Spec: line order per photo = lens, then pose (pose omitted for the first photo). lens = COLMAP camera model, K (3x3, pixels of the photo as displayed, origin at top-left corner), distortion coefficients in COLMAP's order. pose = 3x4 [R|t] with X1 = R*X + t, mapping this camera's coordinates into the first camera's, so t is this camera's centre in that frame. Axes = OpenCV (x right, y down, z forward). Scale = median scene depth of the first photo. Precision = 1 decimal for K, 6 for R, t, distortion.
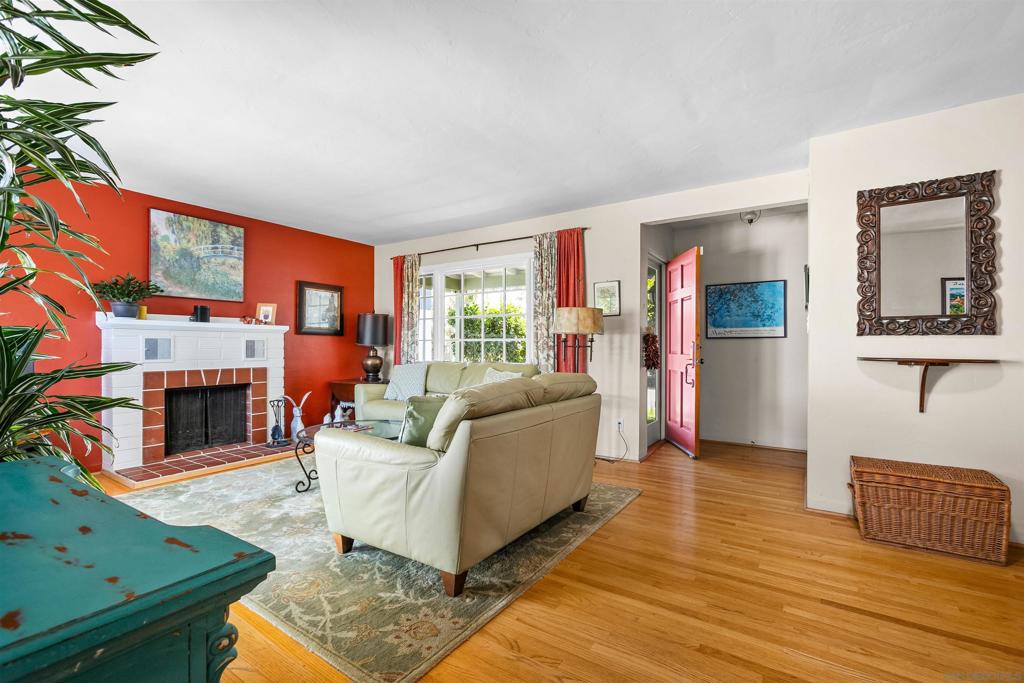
lens RADIAL K [[449.0, 0, 509.5], [0, 449.0, 342.0], [0, 0, 1]] dist [0.001076, 0.000160]
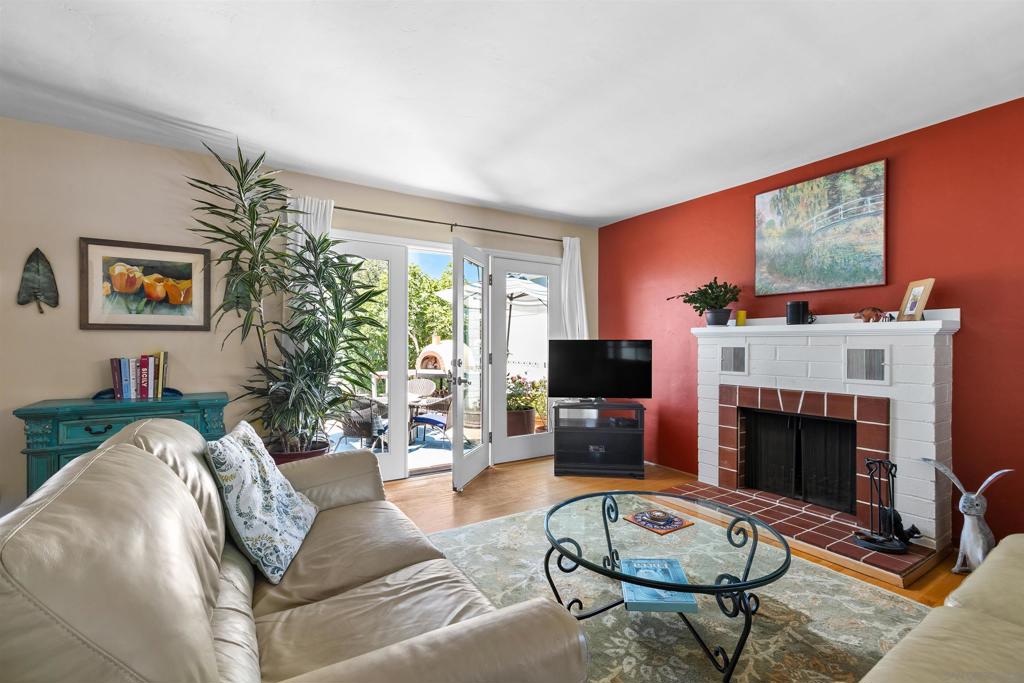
lens RADIAL K [[449.0, 0, 511.4], [0, 449.0, 345.2], [0, 0, 1]] dist [0.001076, 0.000160]
pose [[-0.412361, -0.004150, -0.911011, 0.160967], [0.000282, 0.999989, -0.004682, -0.006984], [0.911020, -0.002187, -0.412355, 0.857591]]
